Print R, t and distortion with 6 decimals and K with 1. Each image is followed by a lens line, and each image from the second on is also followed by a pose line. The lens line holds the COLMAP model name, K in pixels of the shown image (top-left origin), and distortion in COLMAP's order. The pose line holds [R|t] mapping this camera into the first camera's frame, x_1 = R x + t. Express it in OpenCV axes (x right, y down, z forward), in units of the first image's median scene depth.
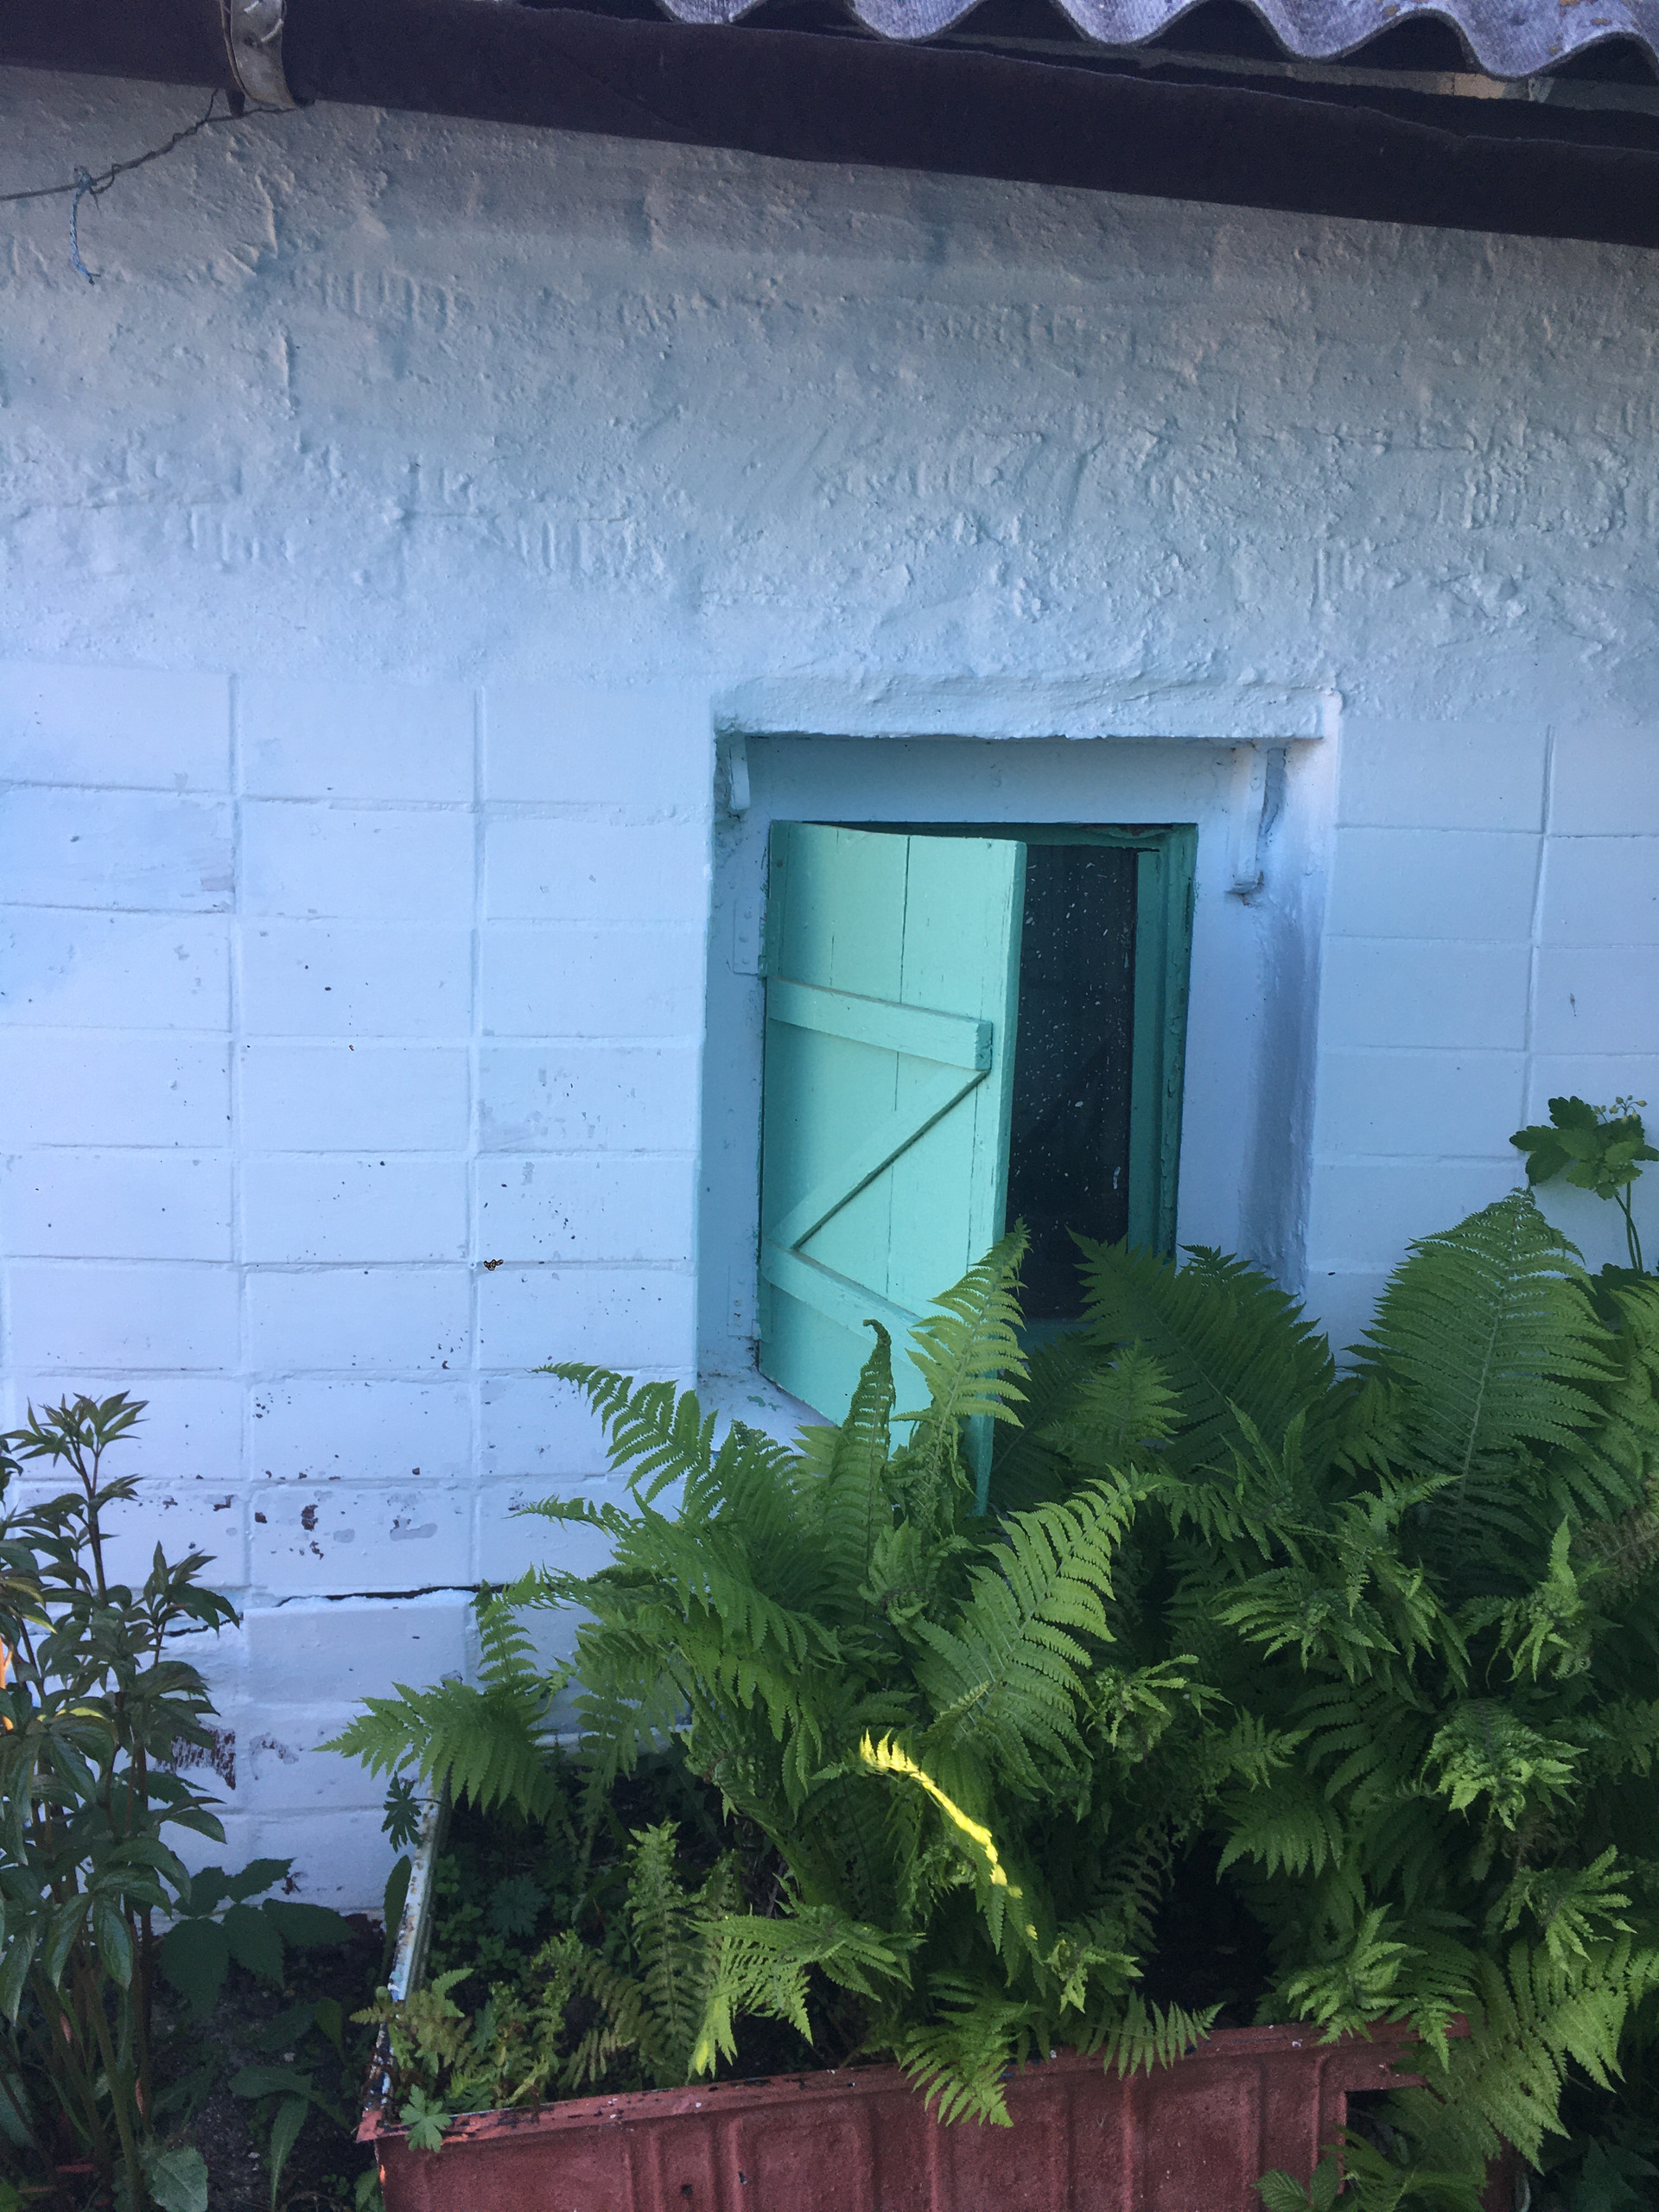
lens RADIAL K [[1878.3, 0, 823.3], [0, 1878.3, 1098.3], [0, 0, 1]] dist [0.099111, -0.131684]
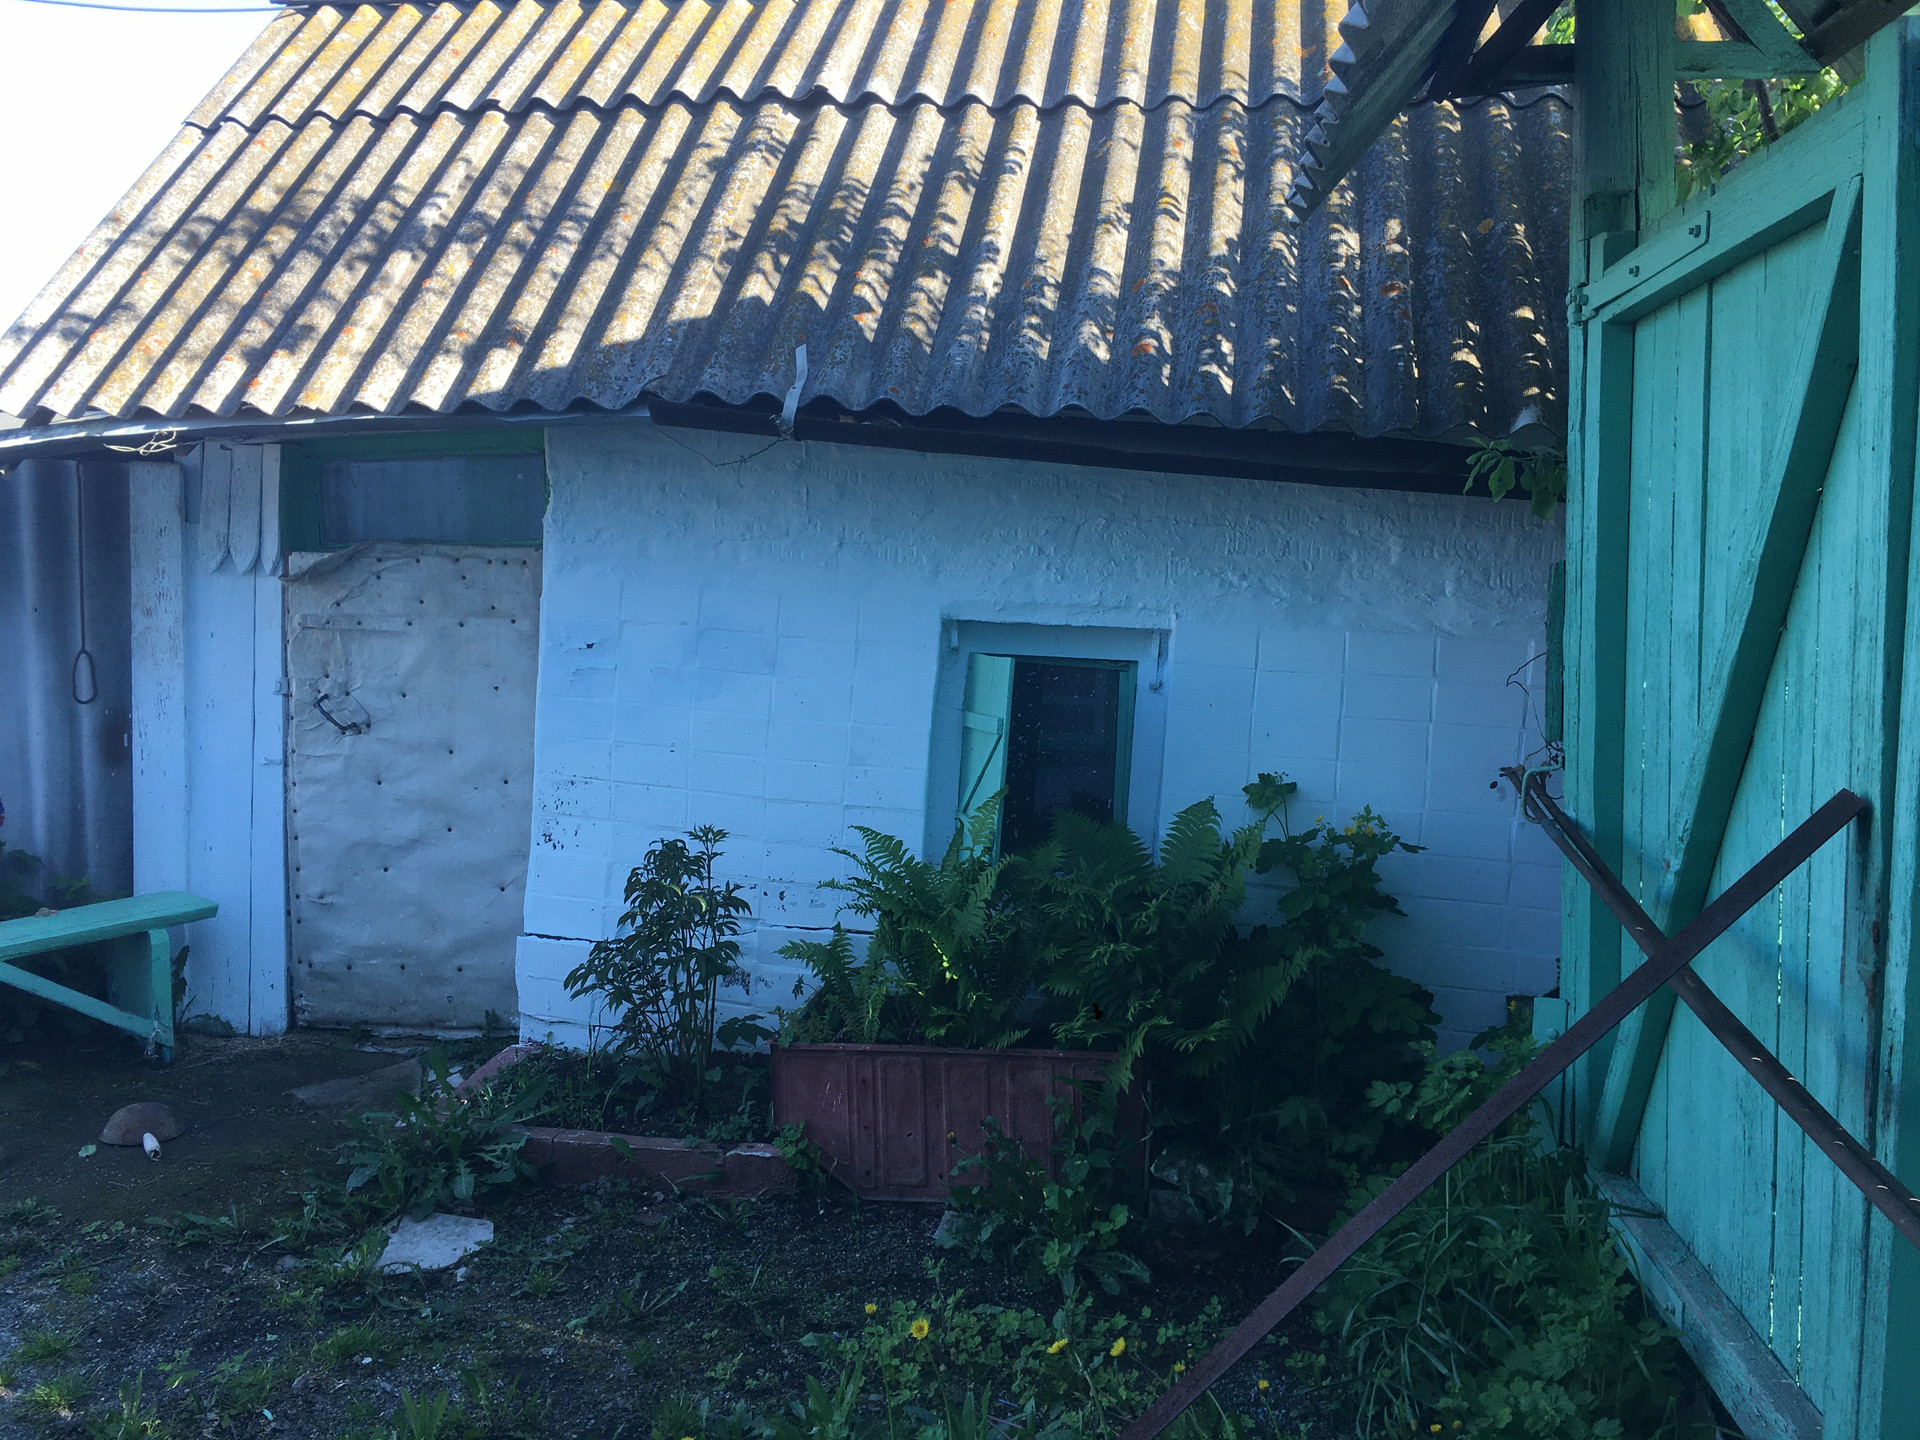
lens RADIAL K [[1630.3, 0, 945.3], [0, 1630.3, 728.5], [0, 0, 1]] dist [0.099111, -0.131684]
pose [[0.964746, 0.052904, -0.257810, 0.576805], [-0.082882, 0.990817, -0.106828, 0.223426], [0.249791, 0.124430, 0.960272, -1.292150]]
